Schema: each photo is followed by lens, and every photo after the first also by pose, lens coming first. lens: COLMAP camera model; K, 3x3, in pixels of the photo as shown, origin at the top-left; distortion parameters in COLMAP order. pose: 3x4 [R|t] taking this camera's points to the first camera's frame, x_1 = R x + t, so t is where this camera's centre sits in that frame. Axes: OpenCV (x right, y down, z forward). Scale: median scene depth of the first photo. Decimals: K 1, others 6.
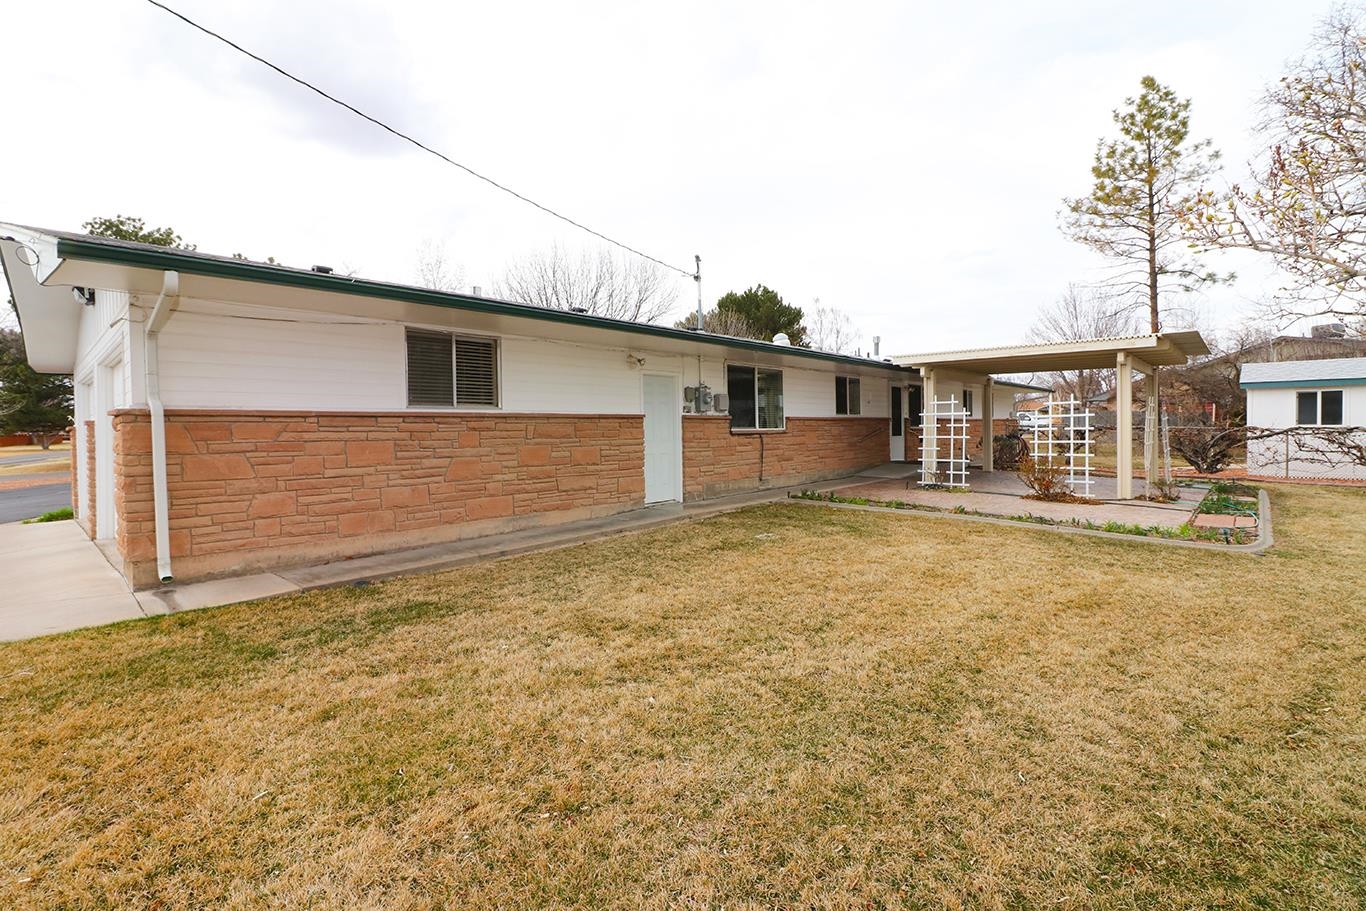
lens RADIAL K [[646.1, 0, 665.6], [0, 646.1, 433.7], [0, 0, 1]] dist [-0.018451, -0.000597]
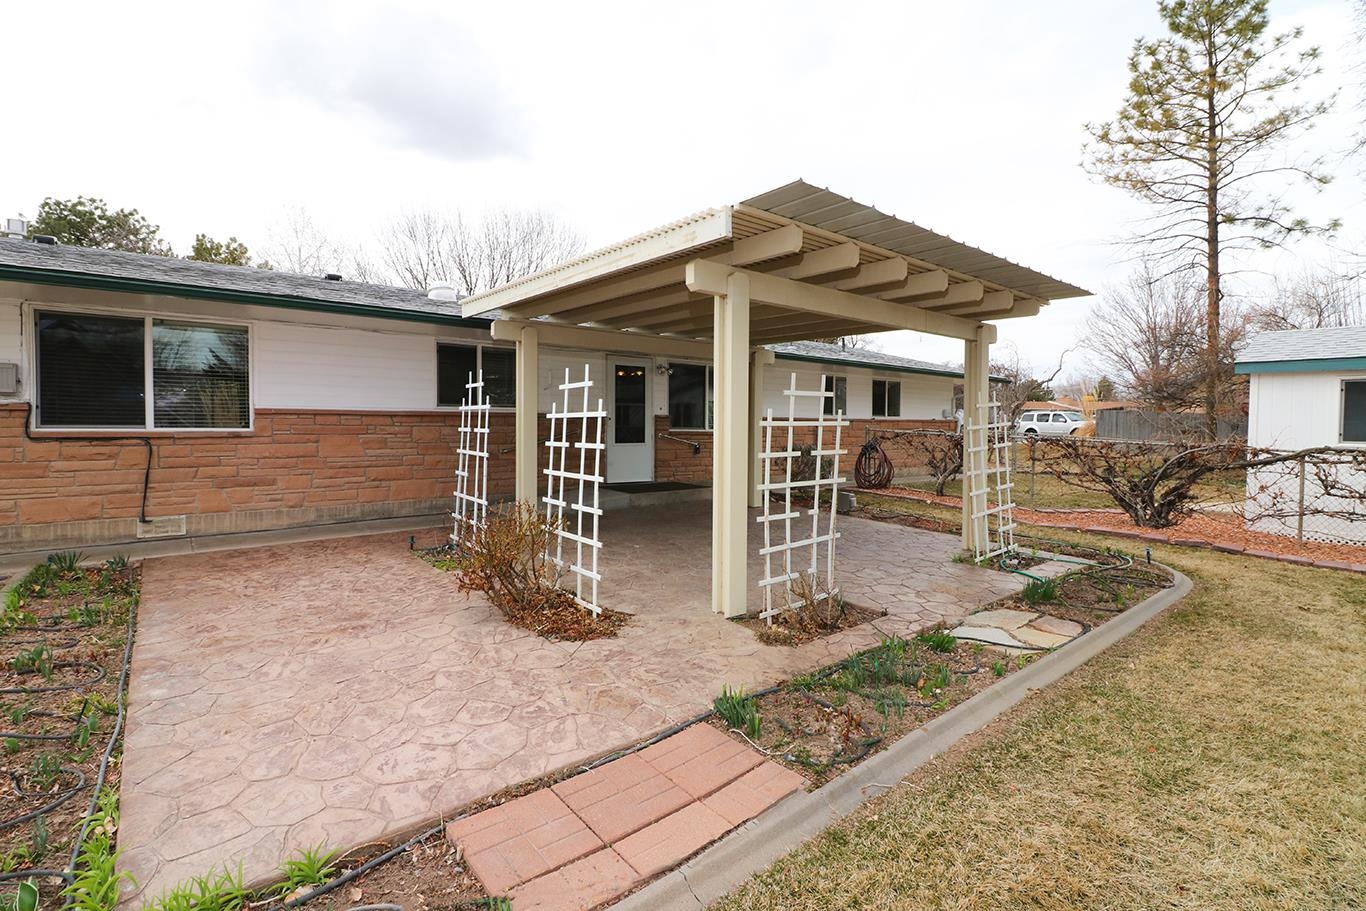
lens RADIAL K [[646.1, 0, 670.6], [0, 646.1, 432.2], [0, 0, 1]] dist [-0.018451, -0.000597]
pose [[0.990822, 0.021973, -0.133375, 0.267654], [-0.021036, 0.999743, 0.008434, -0.007578], [0.133527, -0.005551, 0.991030, 0.212277]]
